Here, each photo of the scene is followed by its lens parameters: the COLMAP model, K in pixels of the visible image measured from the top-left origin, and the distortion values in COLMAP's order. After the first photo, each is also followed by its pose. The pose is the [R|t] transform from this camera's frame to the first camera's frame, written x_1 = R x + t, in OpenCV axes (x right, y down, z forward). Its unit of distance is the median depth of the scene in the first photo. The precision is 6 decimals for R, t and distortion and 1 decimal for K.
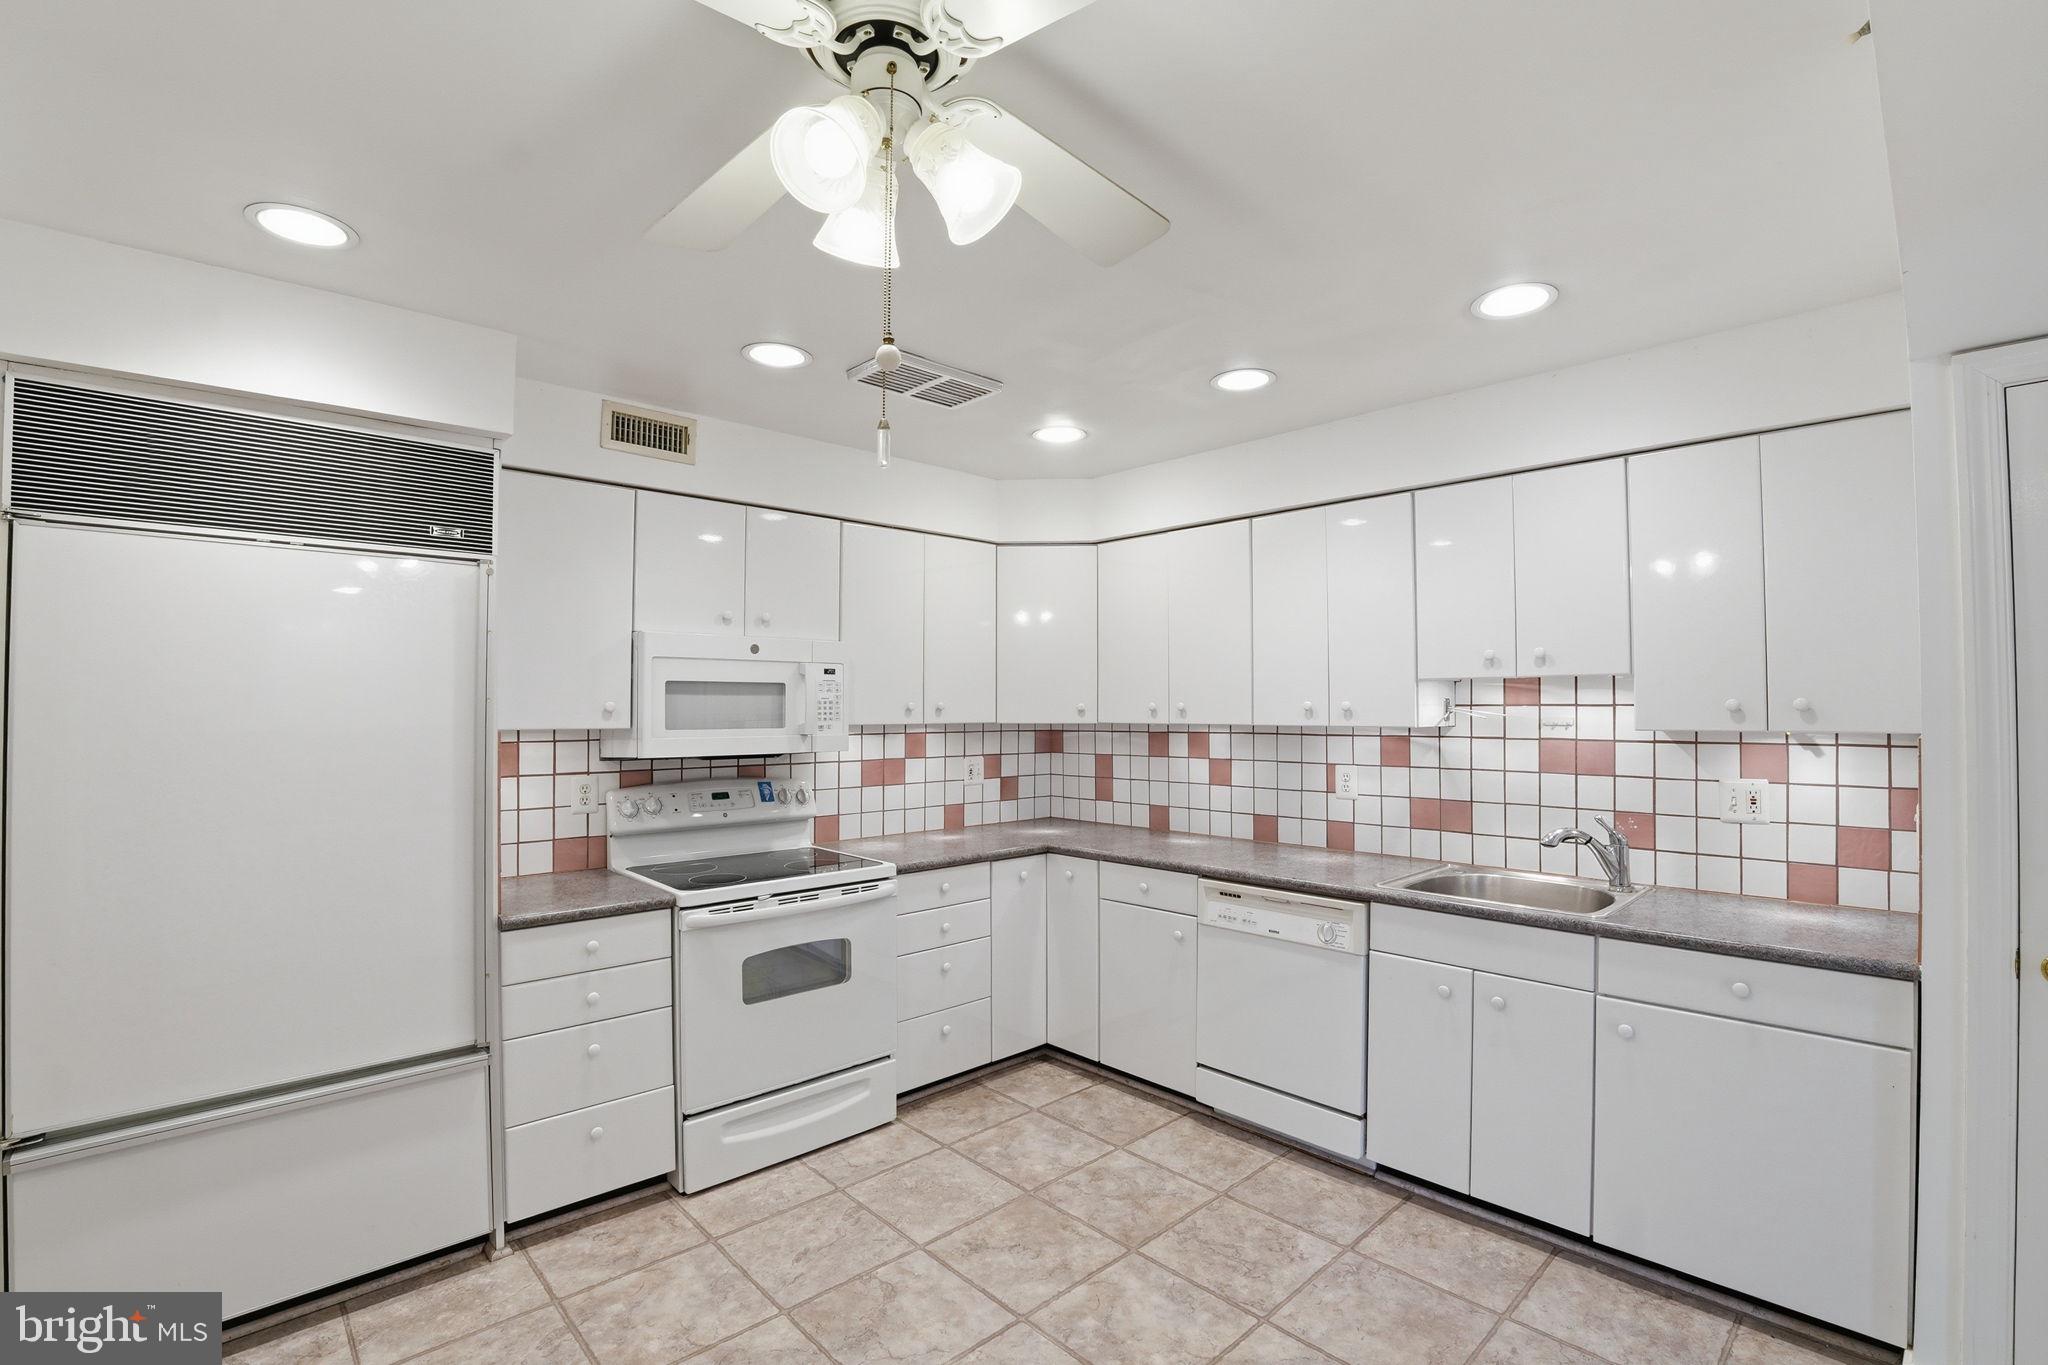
lens RADIAL K [[932.7, 0, 1027.2], [0, 932.7, 699.6], [0, 0, 1]] dist [-0.039131, 0.003201]
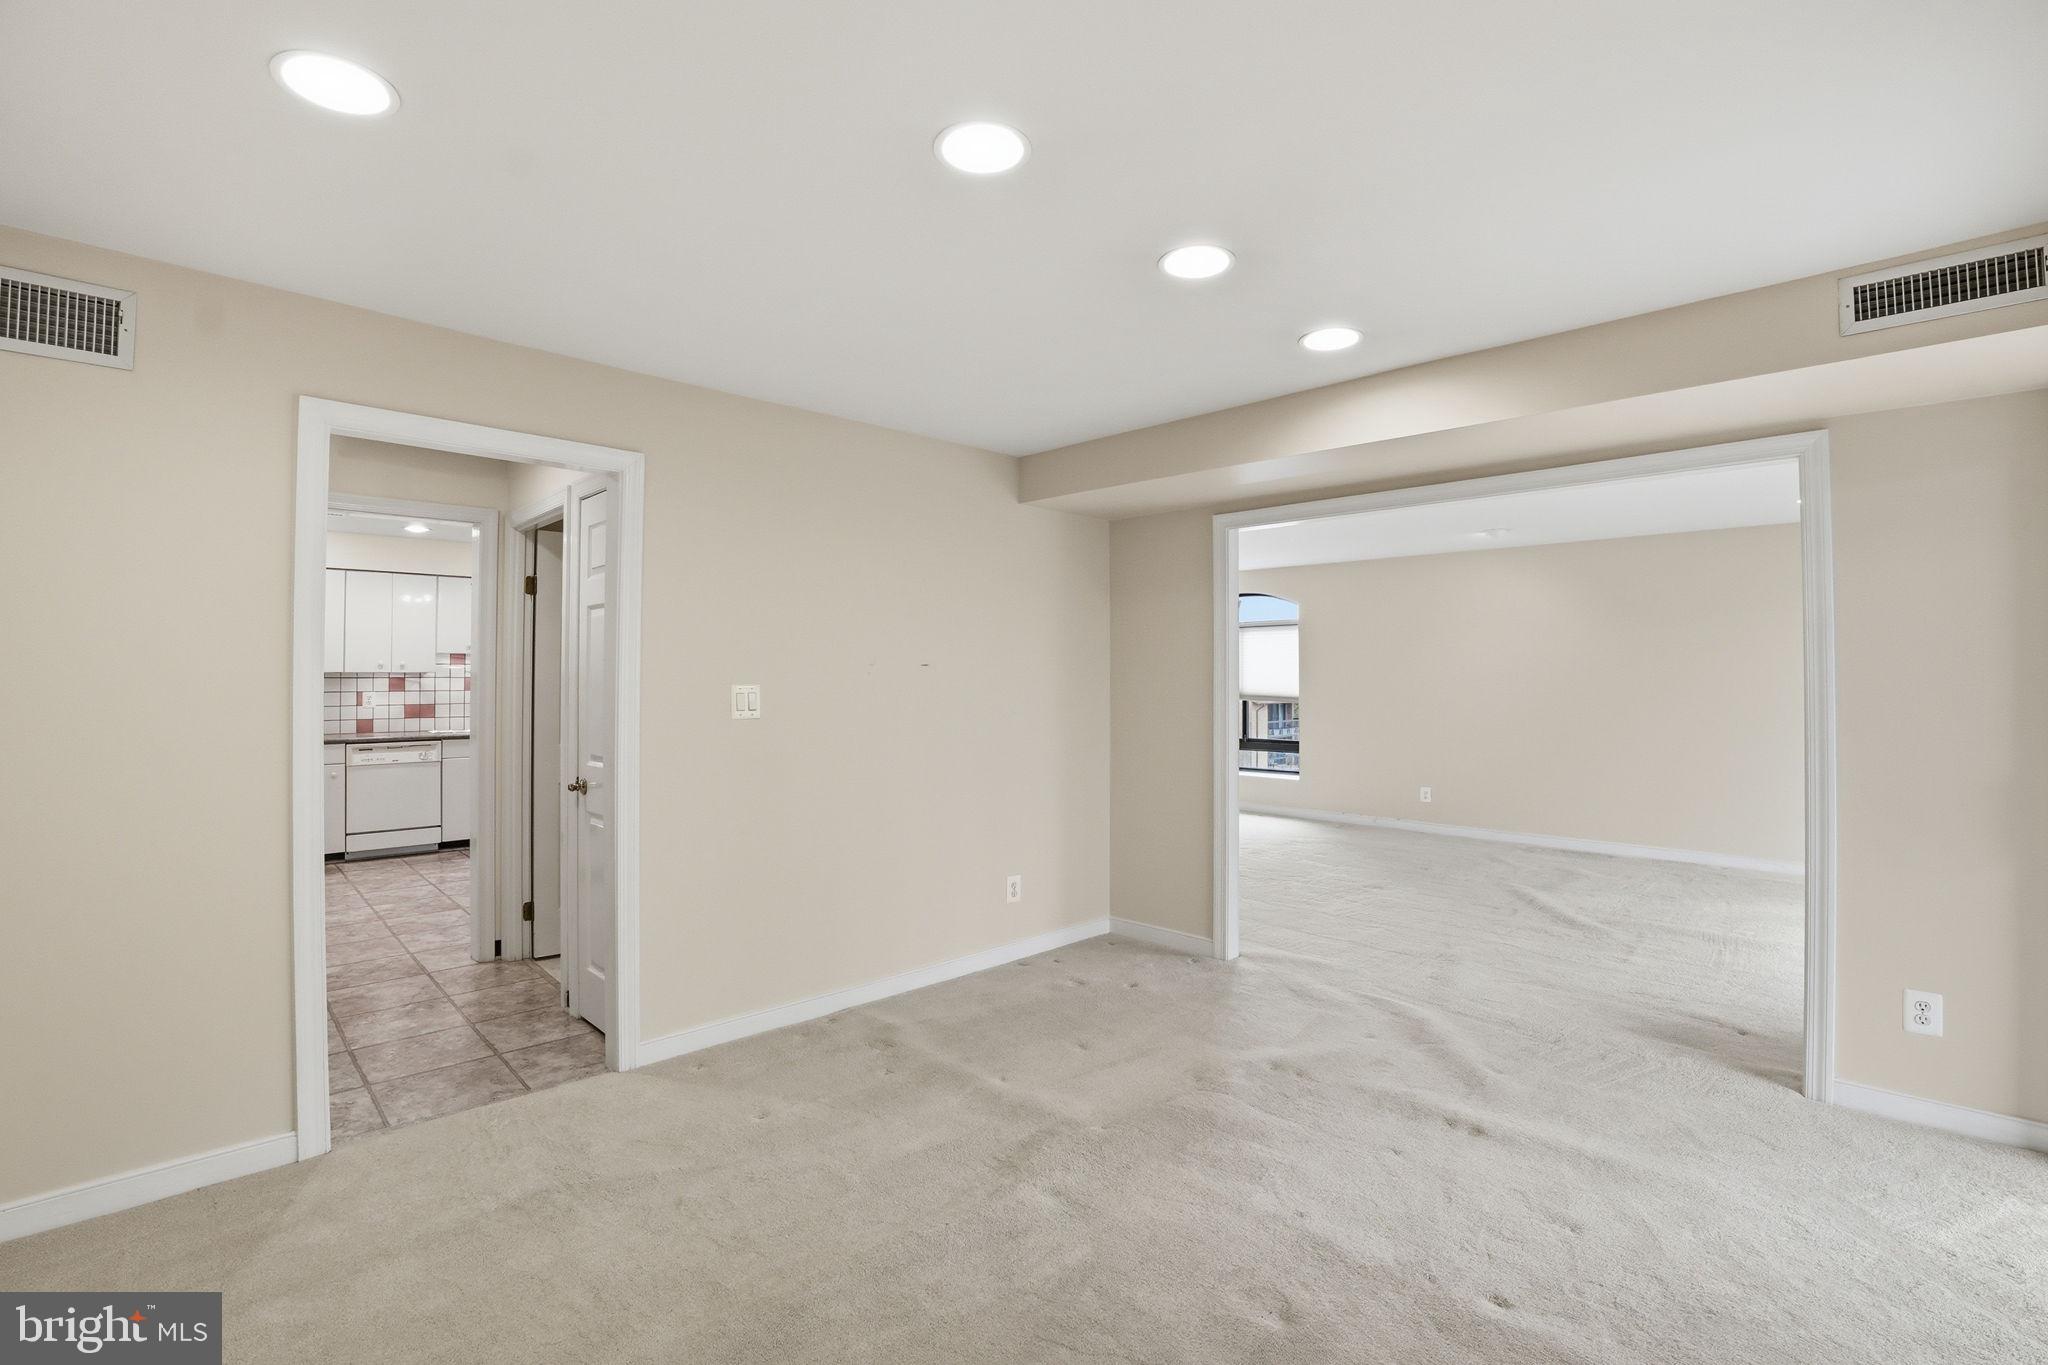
lens RADIAL K [[932.7, 0, 1027.0], [0, 932.7, 667.6], [0, 0, 1]] dist [-0.039131, 0.003201]
pose [[-0.011312, 0.013672, 0.999843, -2.010269], [-0.008268, 0.999871, -0.013766, 0.037225], [-0.999902, -0.008422, -0.011197, -0.534462]]
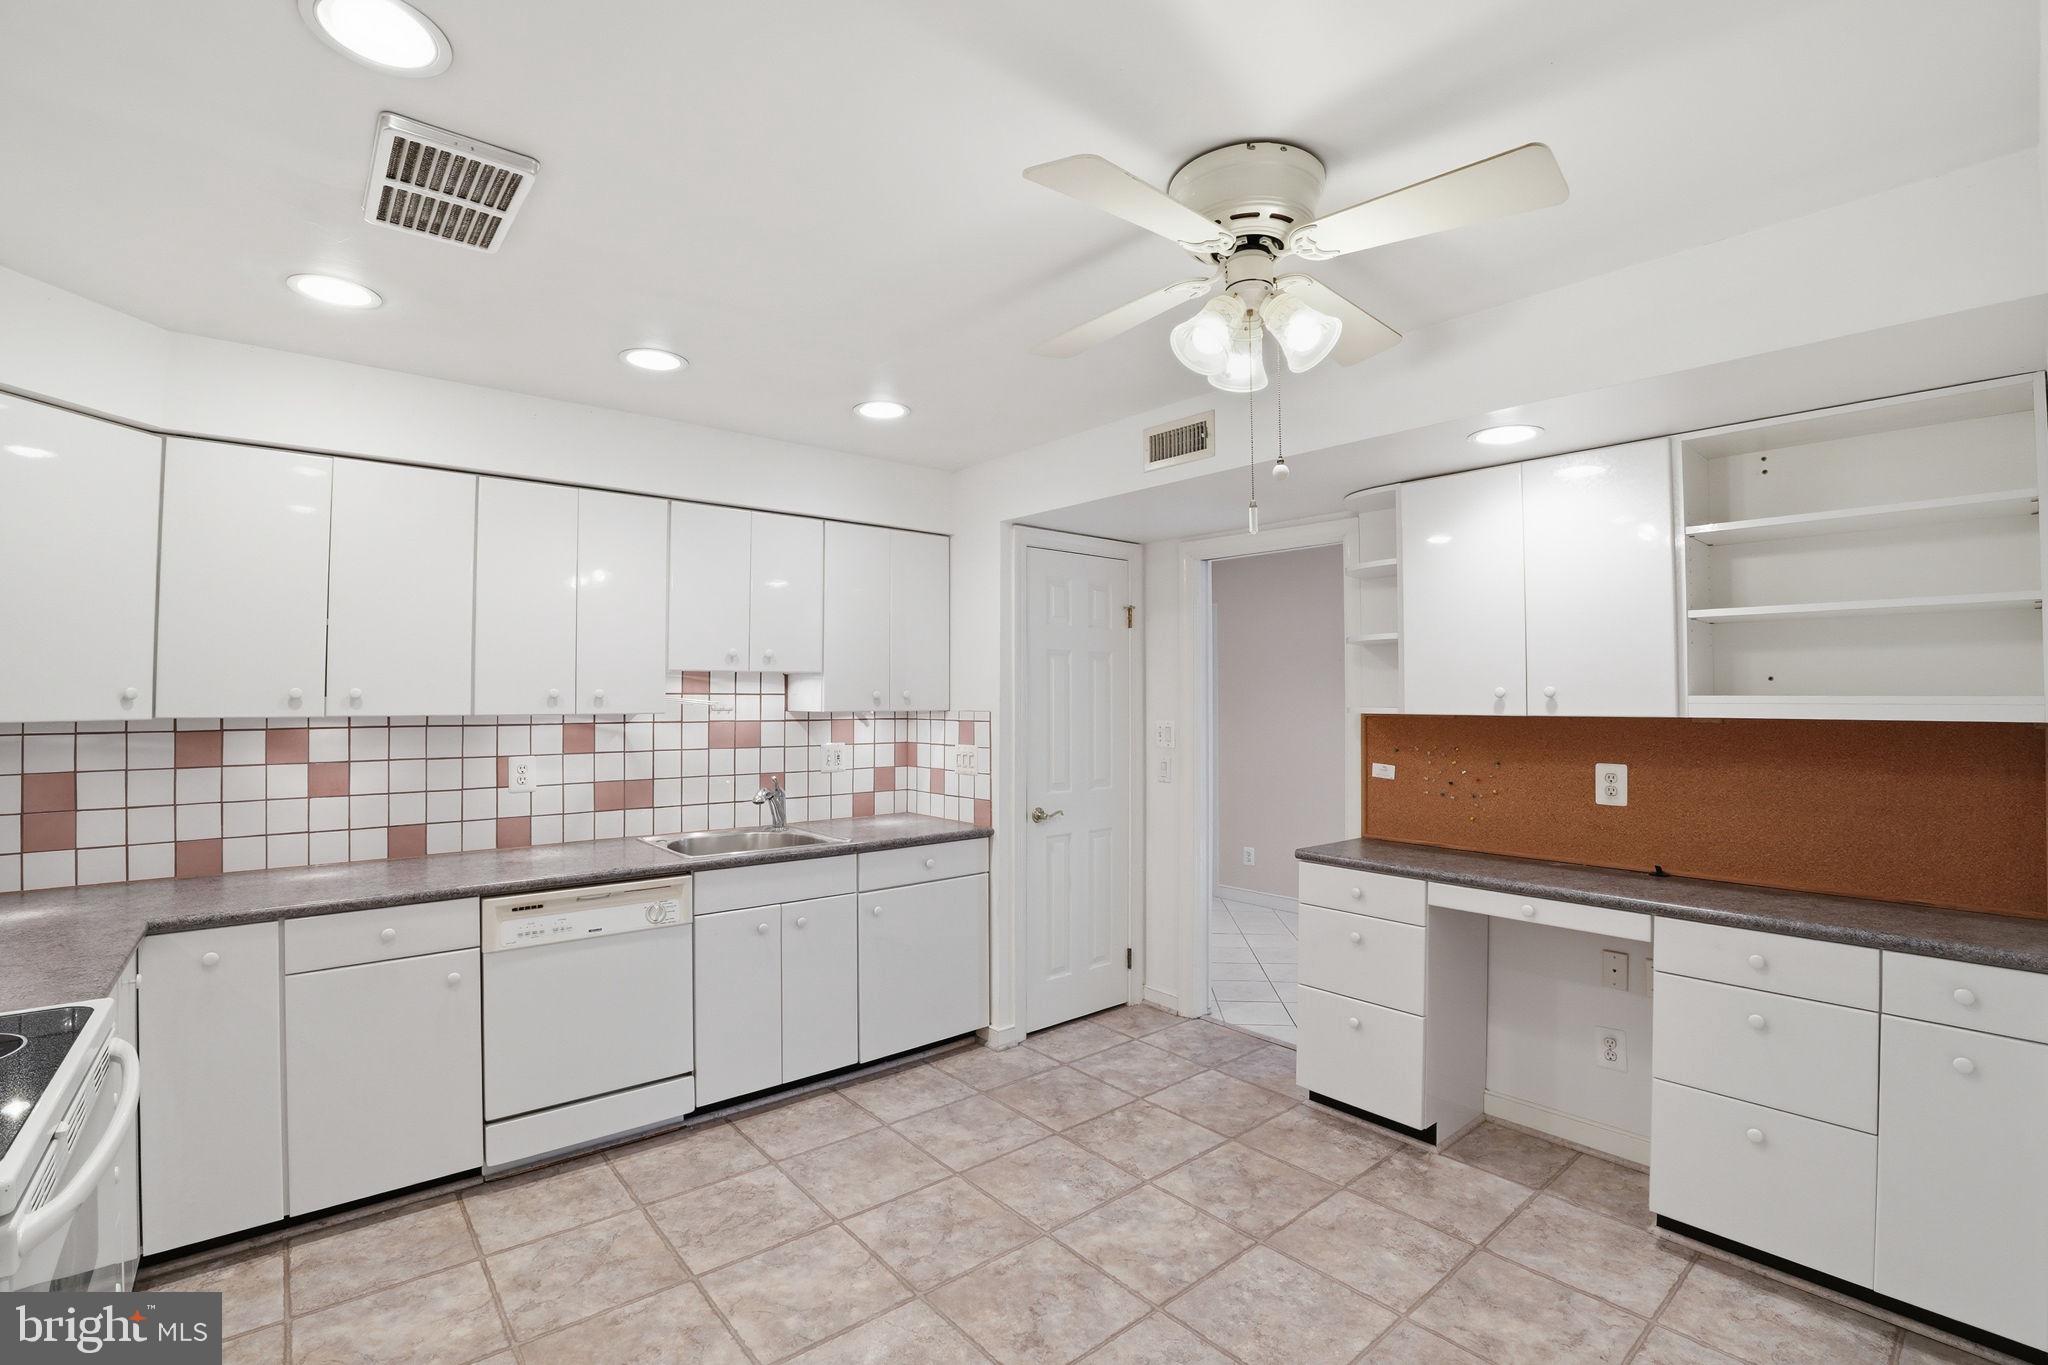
lens RADIAL K [[932.7, 0, 1030.9], [0, 932.7, 680.9], [0, 0, 1]] dist [-0.039131, 0.003201]
pose [[0.050575, 0.019738, 0.998525, -0.654971], [-0.009408, 0.999770, -0.019286, 0.008305], [-0.998676, -0.008419, 0.050749, 0.505268]]
